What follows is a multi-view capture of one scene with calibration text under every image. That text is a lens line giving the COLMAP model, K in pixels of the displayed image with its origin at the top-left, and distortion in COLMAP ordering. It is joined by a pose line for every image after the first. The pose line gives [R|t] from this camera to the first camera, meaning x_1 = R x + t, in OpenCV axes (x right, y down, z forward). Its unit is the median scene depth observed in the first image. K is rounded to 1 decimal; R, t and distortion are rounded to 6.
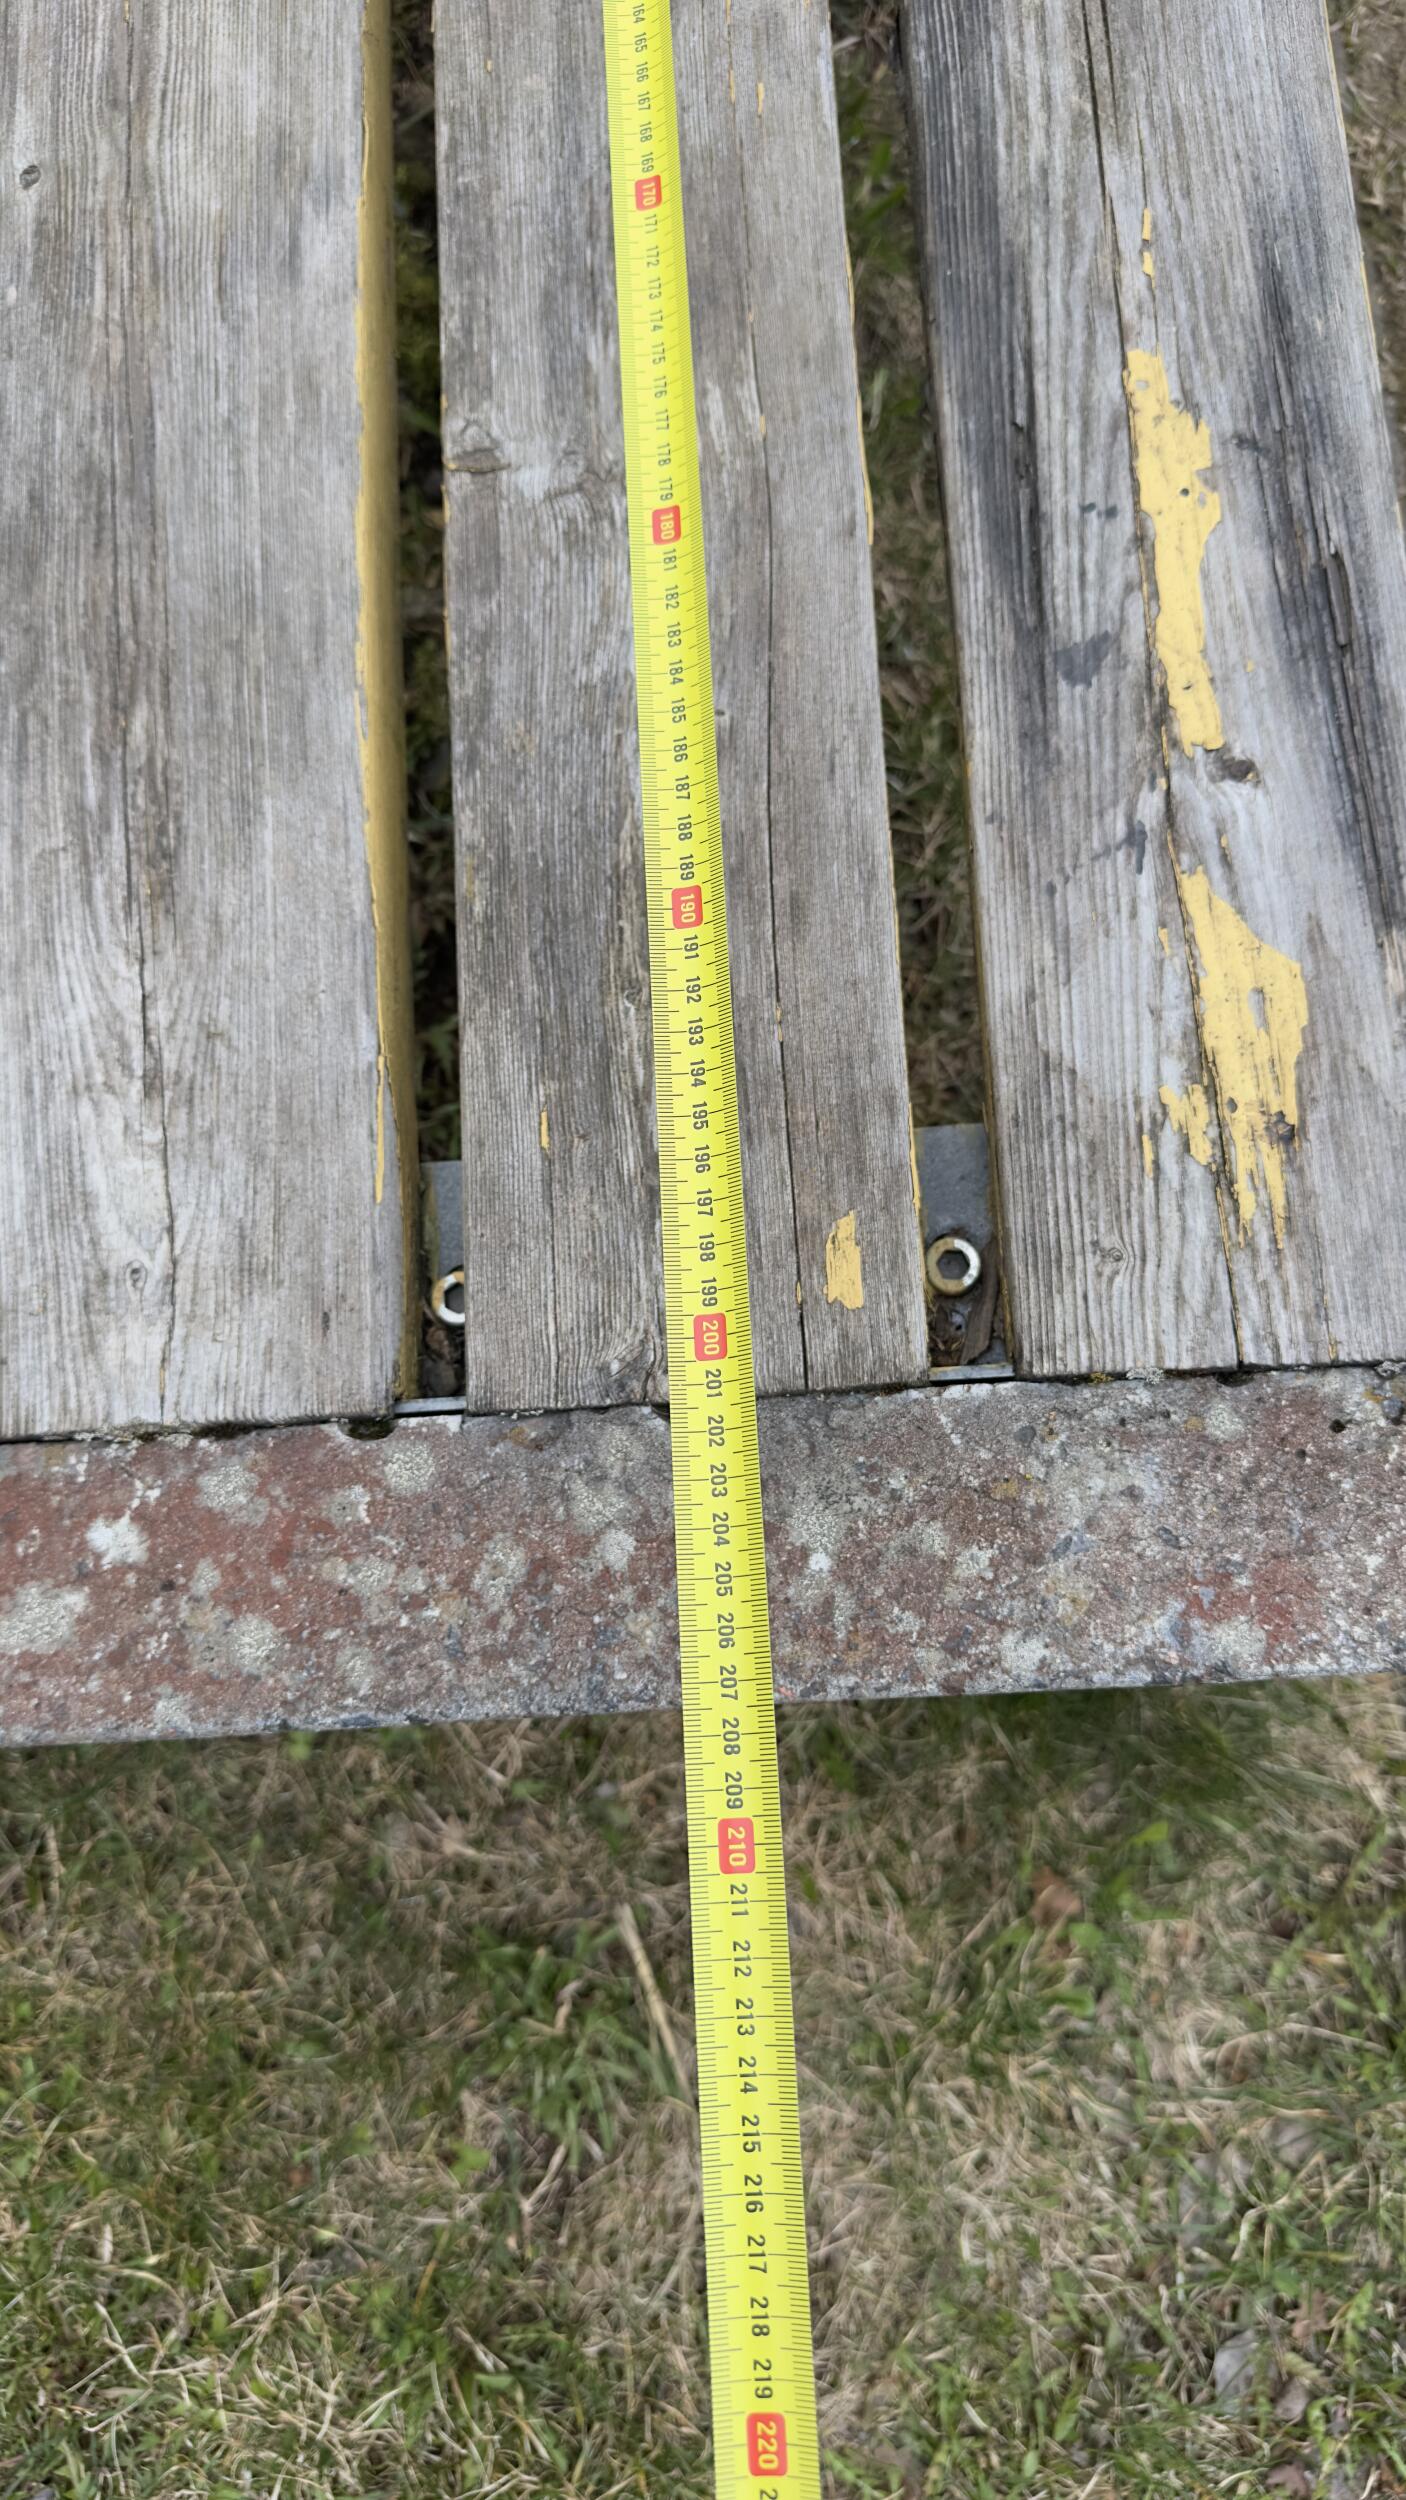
lens RADIAL K [[1777.2, 0, 713.2], [0, 1777.2, 1245.6], [0, 0, 1]] dist [0.034880, -0.065155]
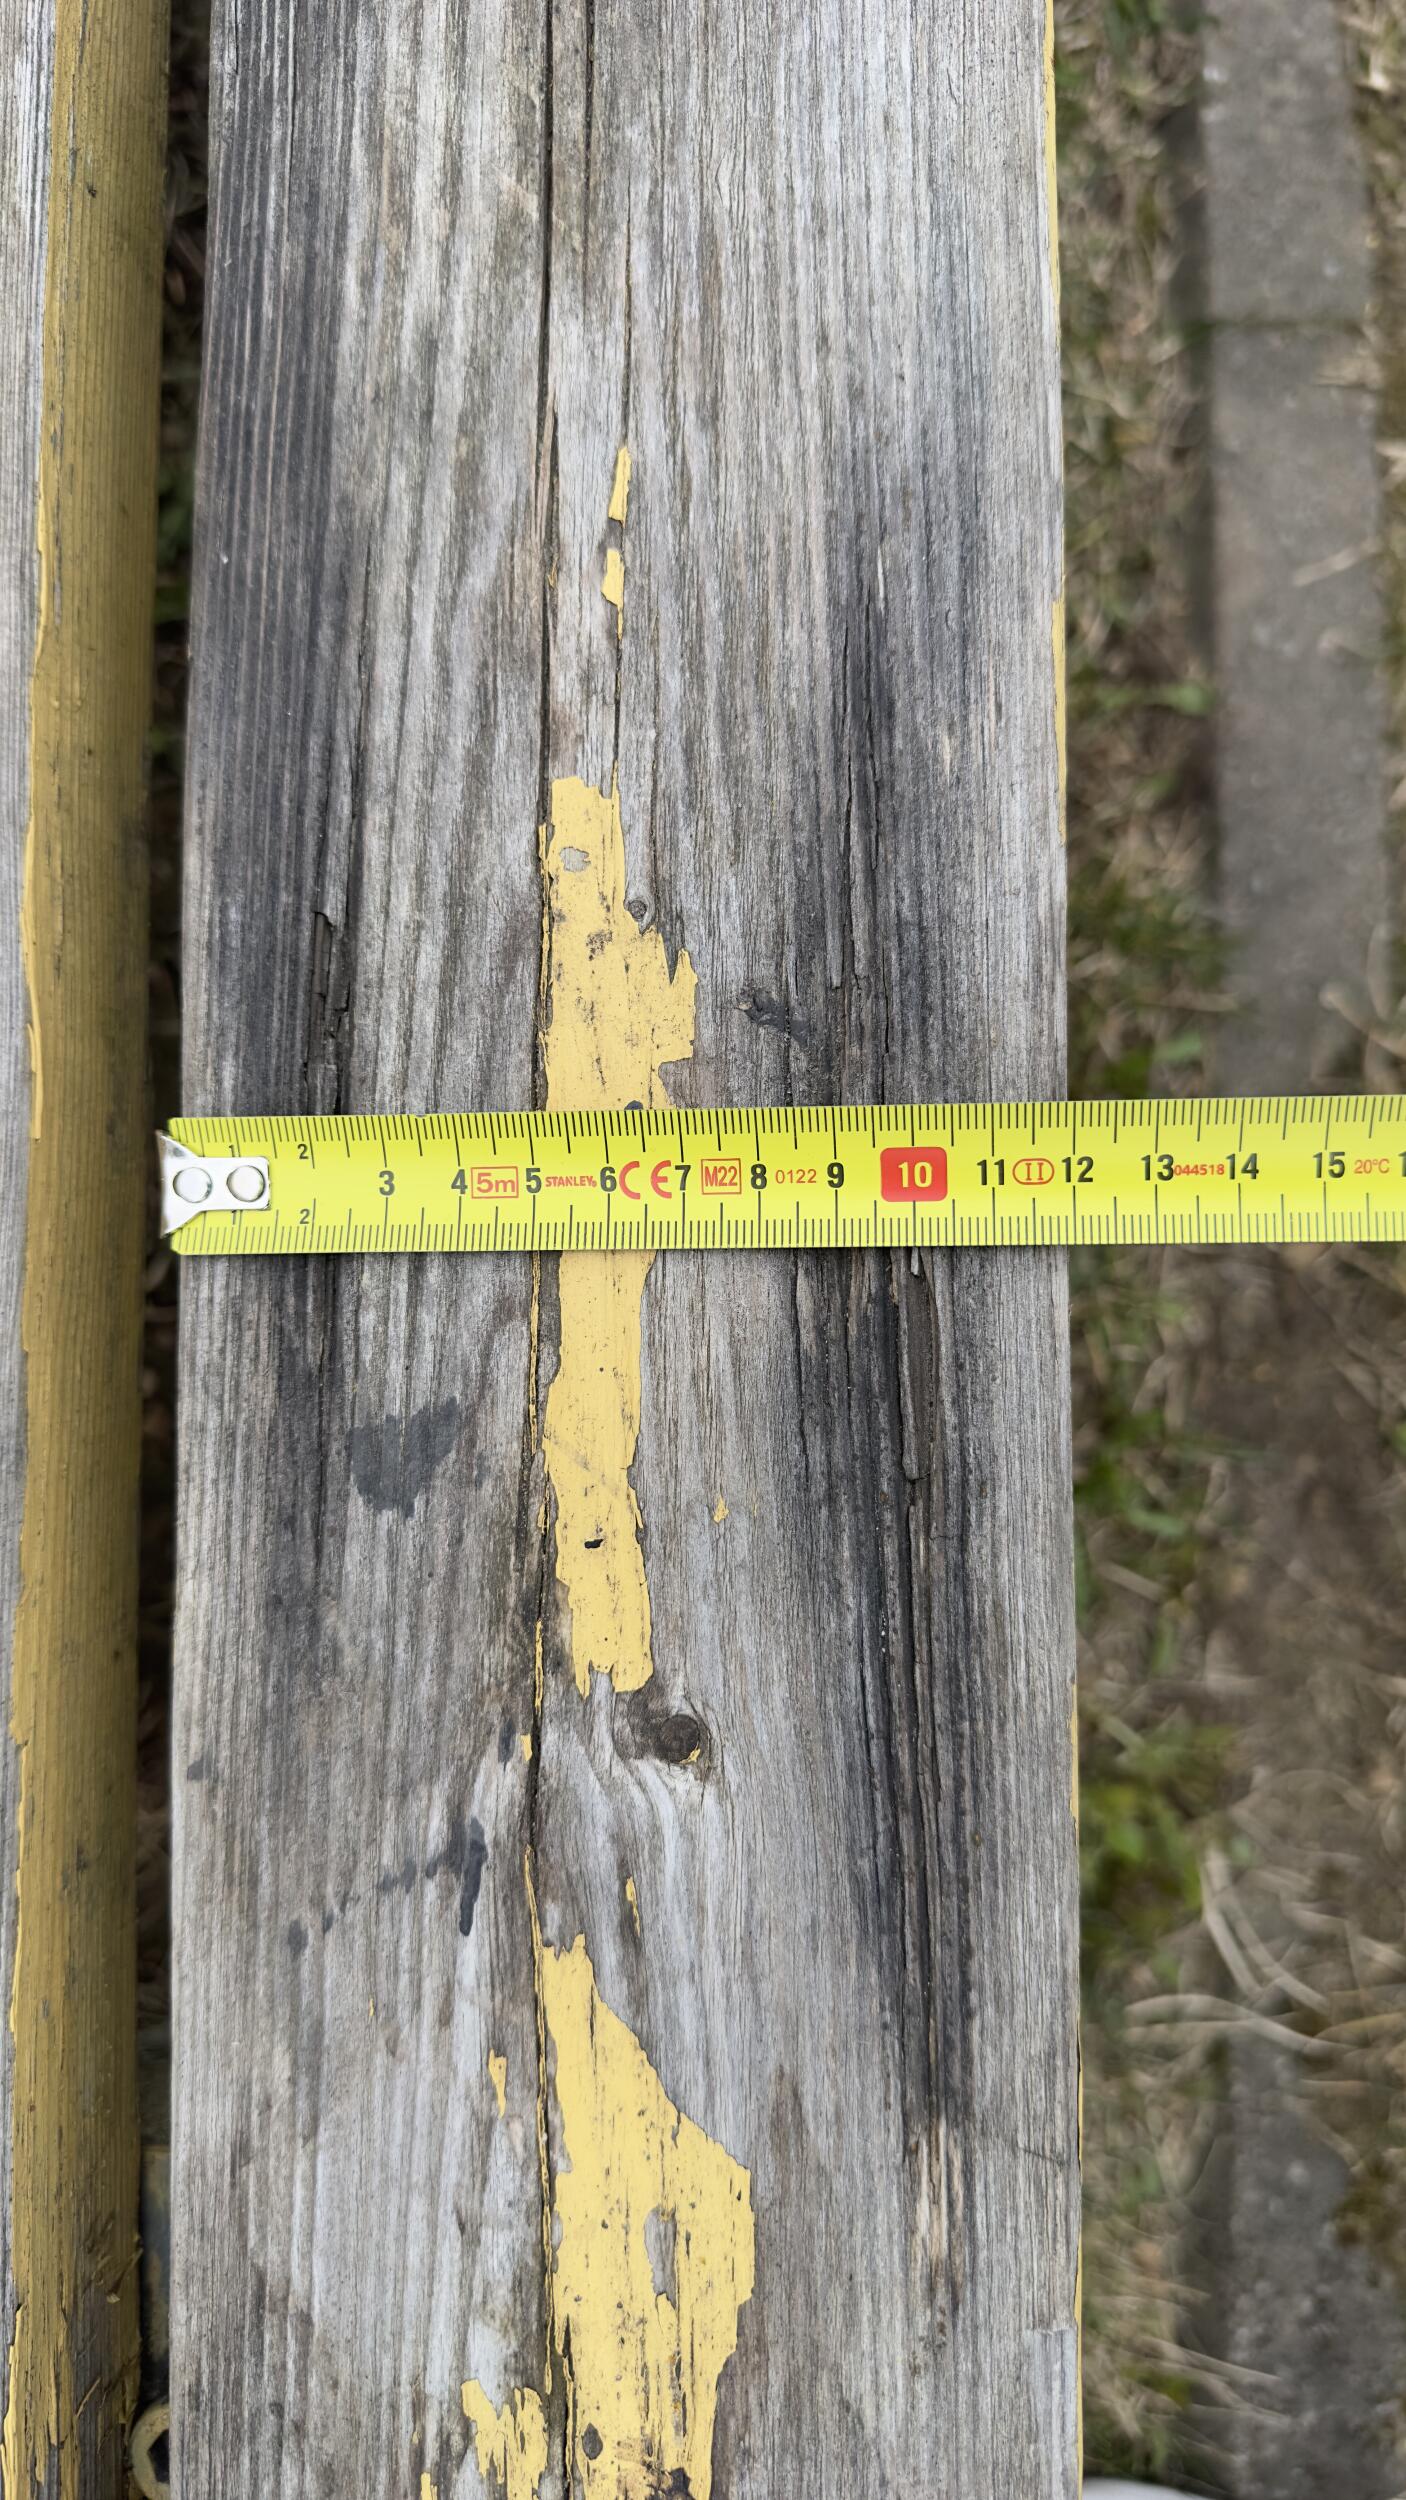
lens RADIAL K [[1777.2, 0, 711.9], [0, 1777.2, 1218.0], [0, 0, 1]] dist [0.034880, -0.065155]
pose [[0.998484, 0.050480, -0.021963, 0.302333], [-0.046935, 0.989099, 0.139573, -0.468464], [0.028769, -0.138331, 0.989968, 0.522155]]
